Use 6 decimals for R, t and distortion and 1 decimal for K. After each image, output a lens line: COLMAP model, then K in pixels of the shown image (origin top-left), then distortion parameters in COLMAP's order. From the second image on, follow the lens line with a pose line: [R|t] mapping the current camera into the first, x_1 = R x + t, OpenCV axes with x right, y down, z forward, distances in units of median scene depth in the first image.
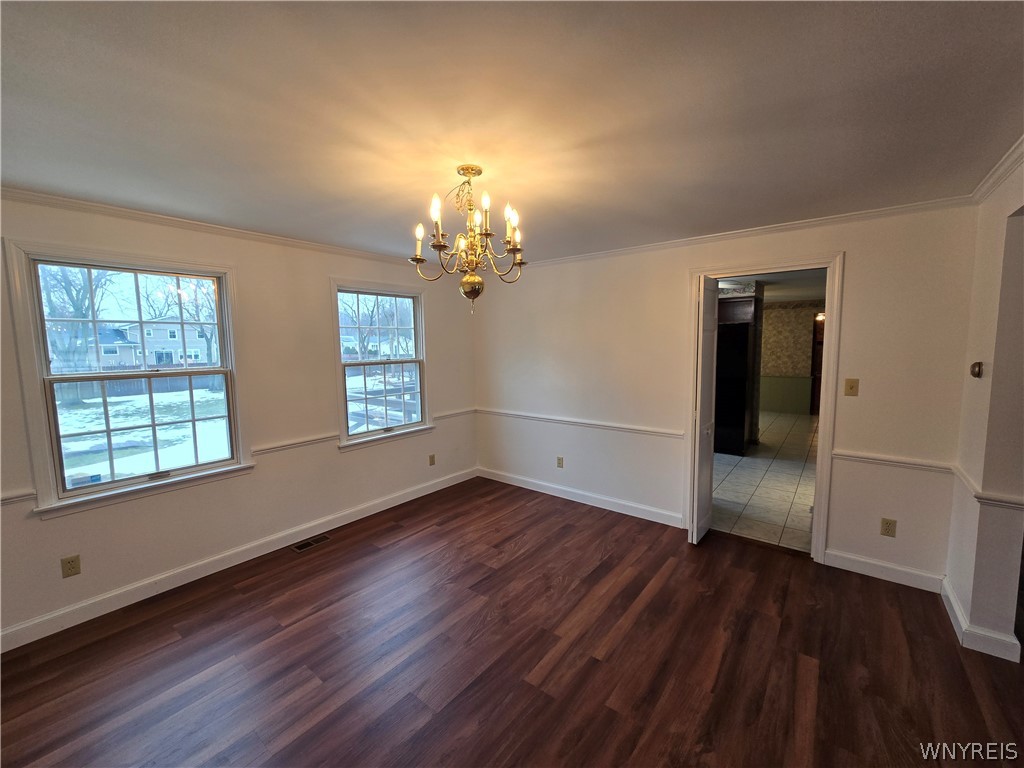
lens RADIAL K [[418.0, 0, 511.9], [0, 418.0, 387.5], [0, 0, 1]] dist [0.068662, 0.000015]
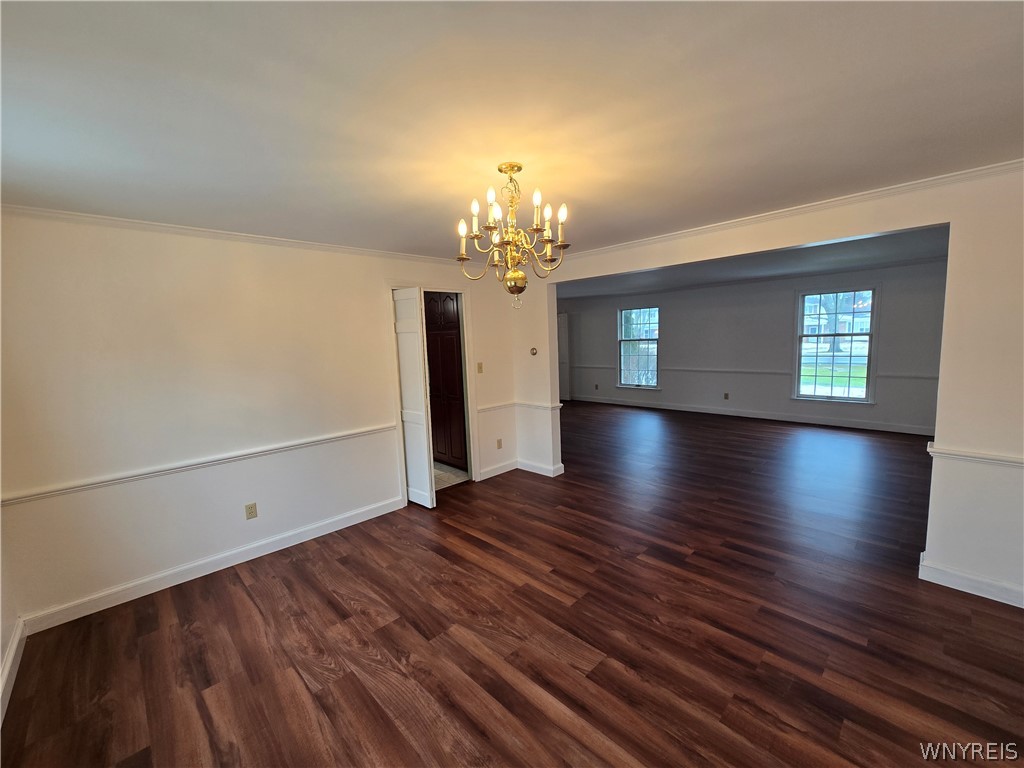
lens RADIAL K [[418.0, 0, 511.9], [0, 418.0, 387.5], [0, 0, 1]] dist [0.068662, 0.000015]
pose [[0.136111, -0.095184, 0.986110, -0.835812], [0.127600, 0.988767, 0.077828, -0.050035], [-0.982442, 0.115234, 0.146727, 0.658196]]
